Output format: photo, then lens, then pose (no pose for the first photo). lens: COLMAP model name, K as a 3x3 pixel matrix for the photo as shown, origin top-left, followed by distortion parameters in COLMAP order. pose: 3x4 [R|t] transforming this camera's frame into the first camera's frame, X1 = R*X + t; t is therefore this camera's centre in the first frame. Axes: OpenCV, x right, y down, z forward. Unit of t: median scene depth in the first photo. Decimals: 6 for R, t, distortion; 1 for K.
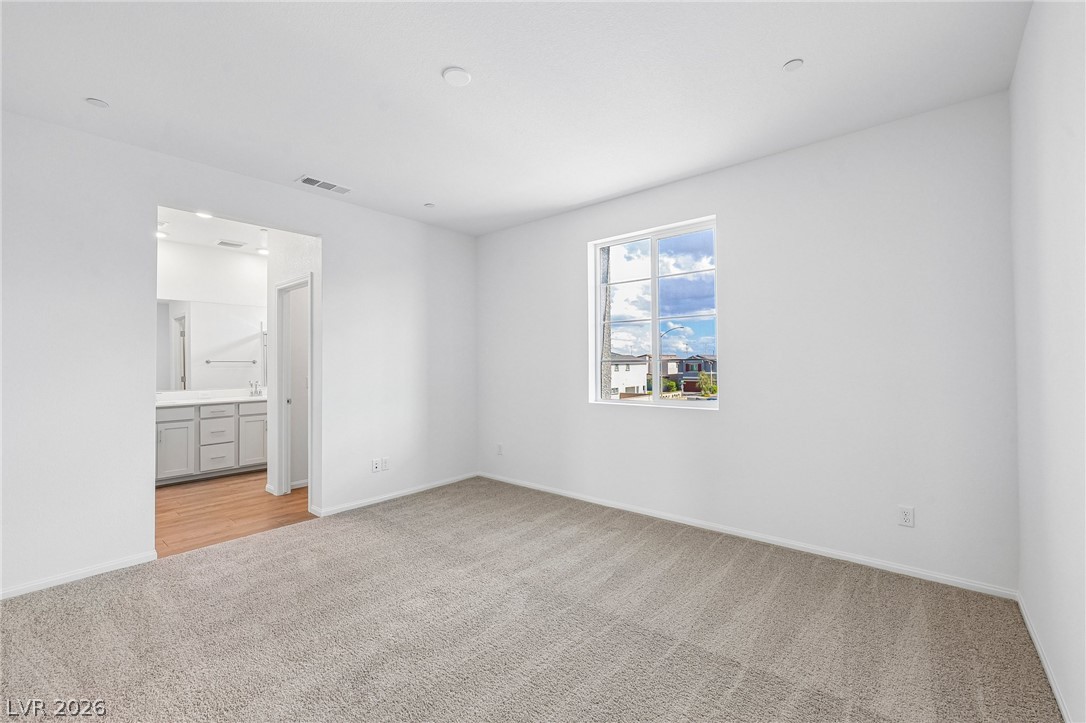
lens RADIAL K [[455.2, 0, 533.6], [0, 455.2, 364.4], [0, 0, 1]] dist [-0.001208, 0.000071]
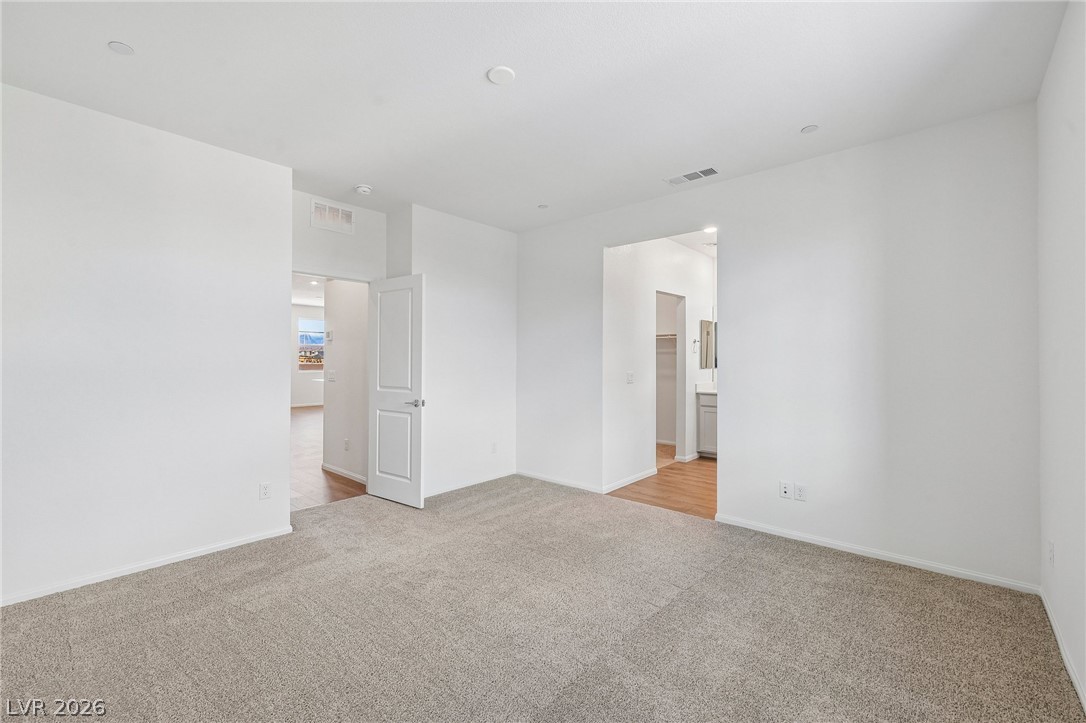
lens RADIAL K [[455.2, 0, 533.6], [0, 455.2, 364.4], [0, 0, 1]] dist [-0.001208, 0.000071]
pose [[-0.008067, 0.021635, -0.999733, 0.477900], [-0.003934, 0.999757, 0.021667, -0.010840], [0.999960, 0.004108, -0.007980, 0.619059]]
